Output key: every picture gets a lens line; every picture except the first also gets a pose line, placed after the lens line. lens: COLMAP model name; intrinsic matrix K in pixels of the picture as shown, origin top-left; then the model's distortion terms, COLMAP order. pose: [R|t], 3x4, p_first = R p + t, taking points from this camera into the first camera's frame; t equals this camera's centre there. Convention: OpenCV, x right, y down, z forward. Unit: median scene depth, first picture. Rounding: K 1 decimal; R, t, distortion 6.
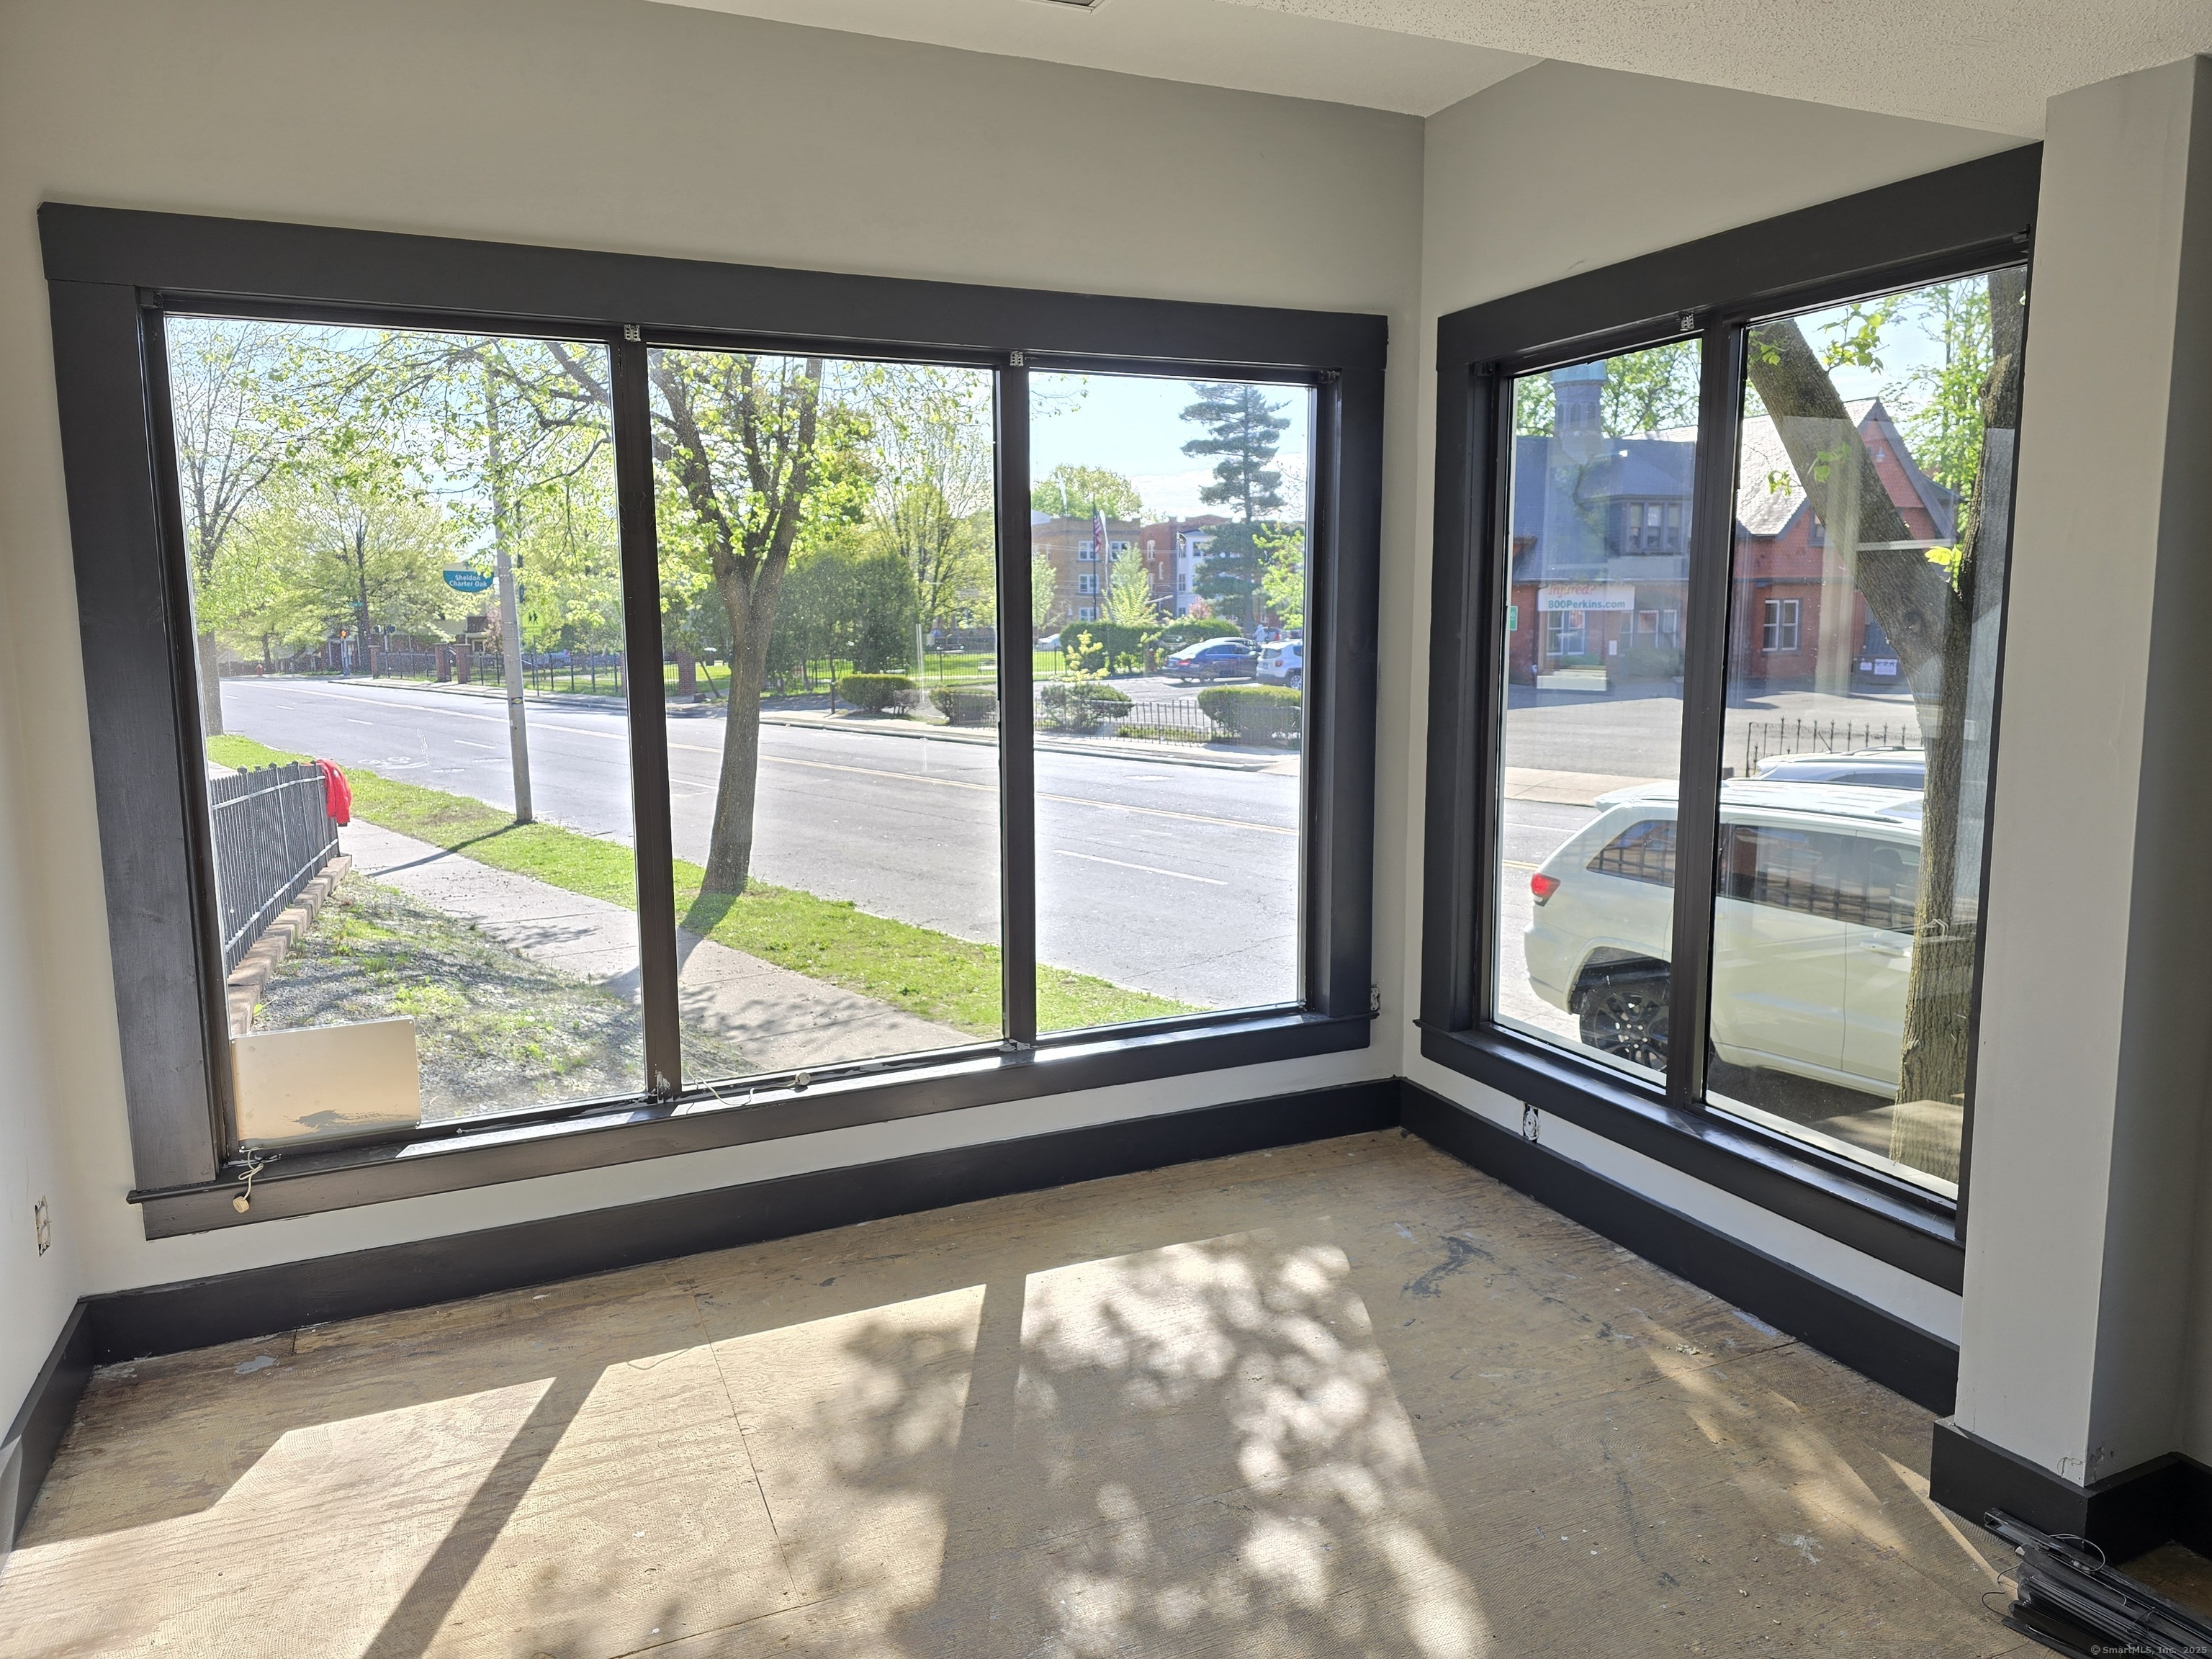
lens RADIAL K [[1470.7, 0, 1109.3], [0, 1470.7, 808.2], [0, 0, 1]] dist [0.053979, -0.045782]
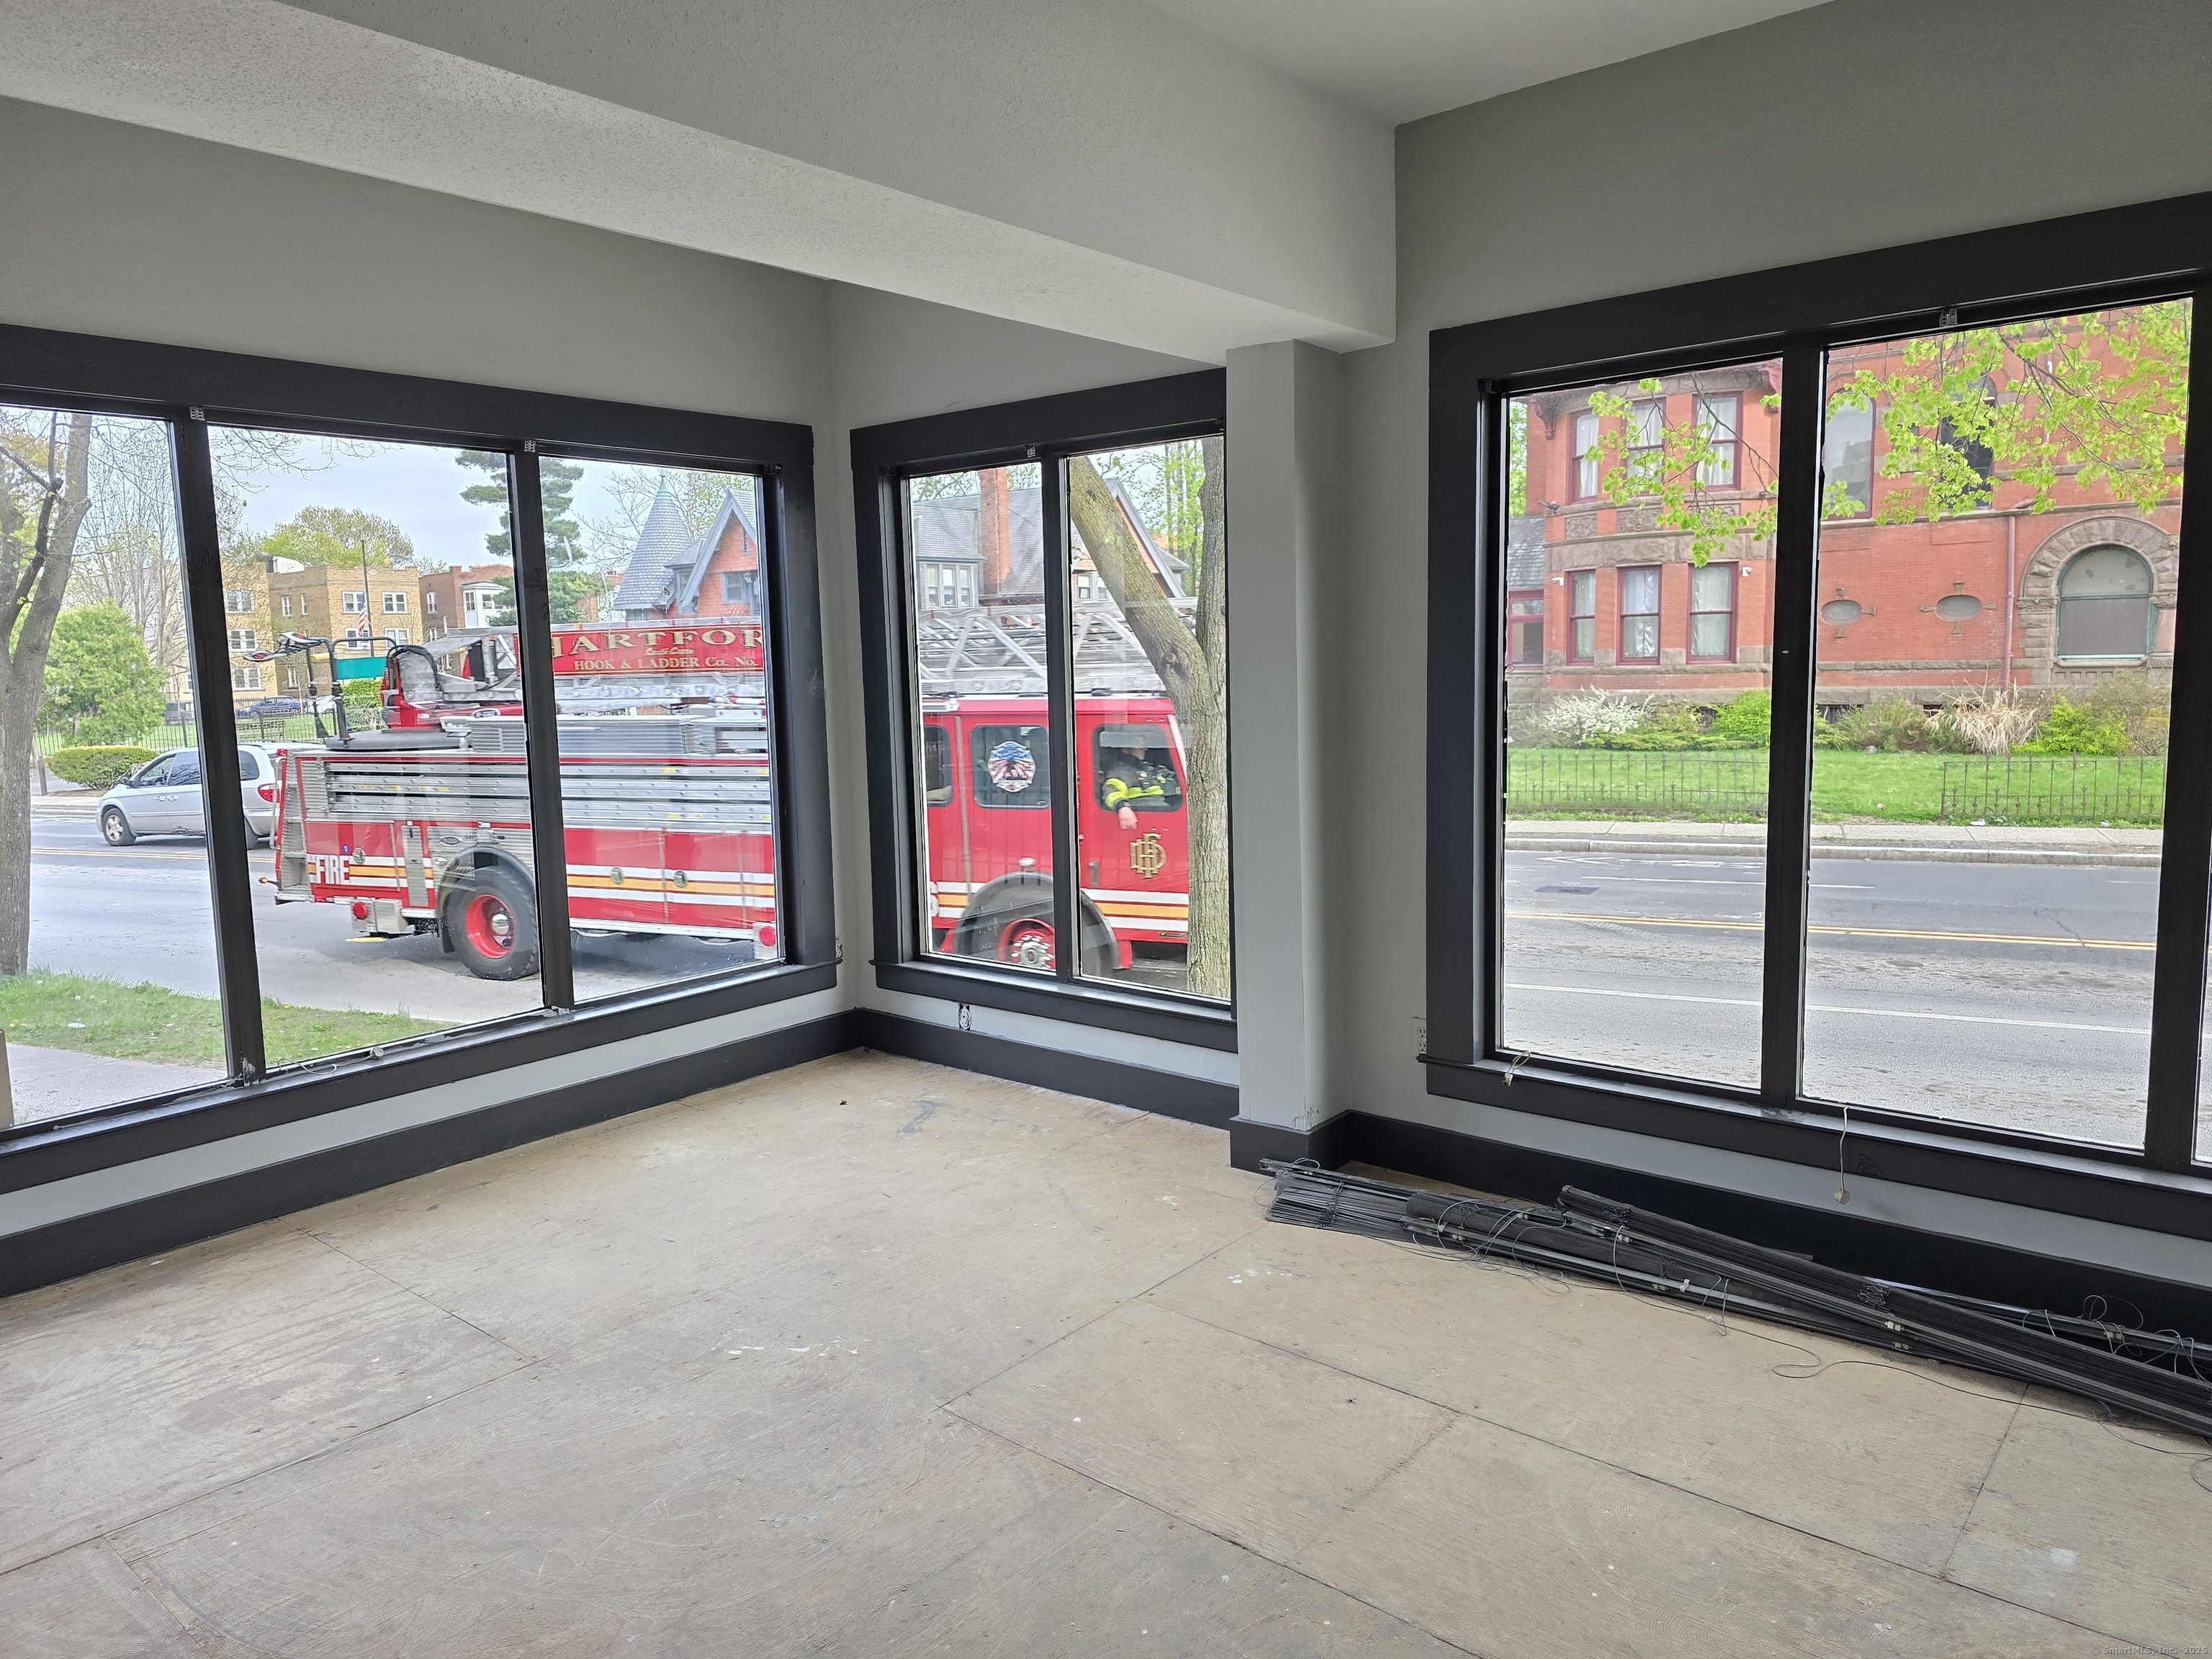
lens RADIAL K [[1470.7, 0, 1115.9], [0, 1470.7, 822.4], [0, 0, 1]] dist [0.053979, -0.045782]
pose [[0.894395, -0.064488, 0.442604, -0.179199], [0.076571, 0.997019, -0.009466, 0.053703], [-0.440674, 0.042357, 0.896667, -0.291143]]
